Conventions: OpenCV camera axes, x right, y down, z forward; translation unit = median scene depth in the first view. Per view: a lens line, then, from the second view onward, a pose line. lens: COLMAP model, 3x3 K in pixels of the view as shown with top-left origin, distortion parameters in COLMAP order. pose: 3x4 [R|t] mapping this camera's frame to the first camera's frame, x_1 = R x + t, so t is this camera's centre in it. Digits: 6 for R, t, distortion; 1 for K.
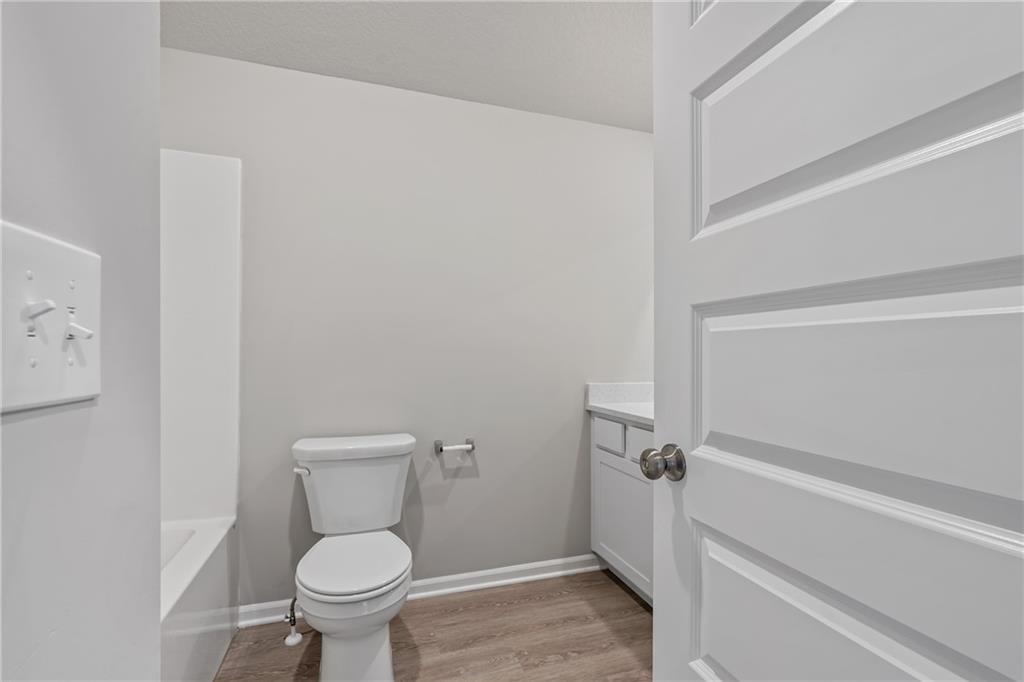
lens RADIAL K [[469.1, 0, 511.1], [0, 469.1, 346.4], [0, 0, 1]] dist [0.011993, 0.000797]
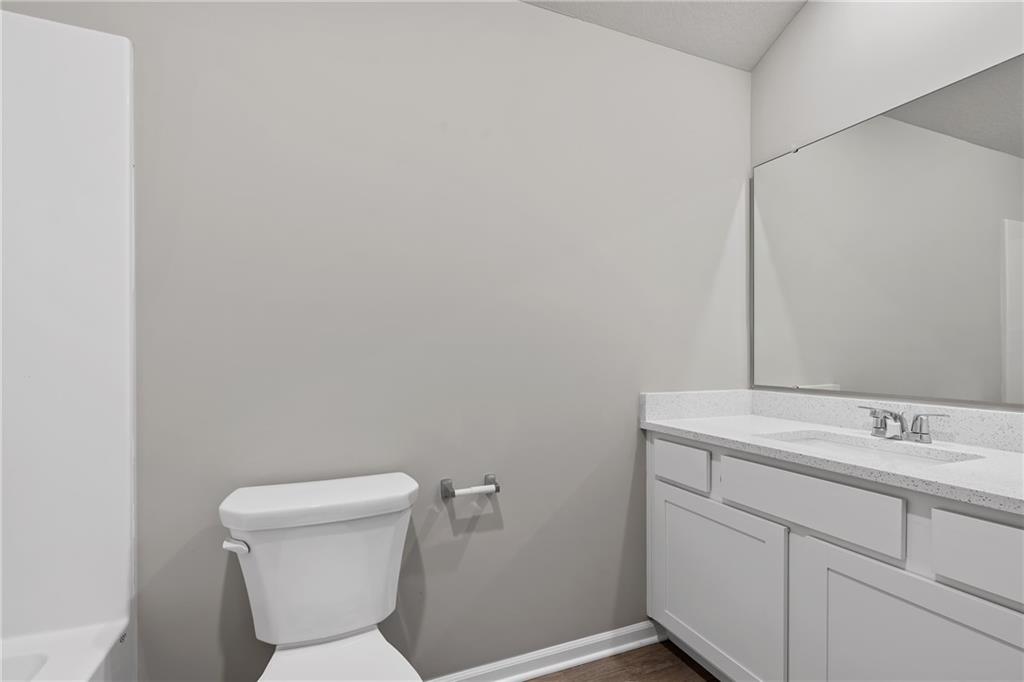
lens RADIAL K [[469.1, 0, 512.8], [0, 469.1, 344.2], [0, 0, 1]] dist [0.011993, 0.000797]
pose [[0.996498, -0.006283, 0.083381, -0.112546], [0.006535, 0.999975, -0.002743, 0.001559], [-0.083362, 0.003278, 0.996514, 0.295132]]
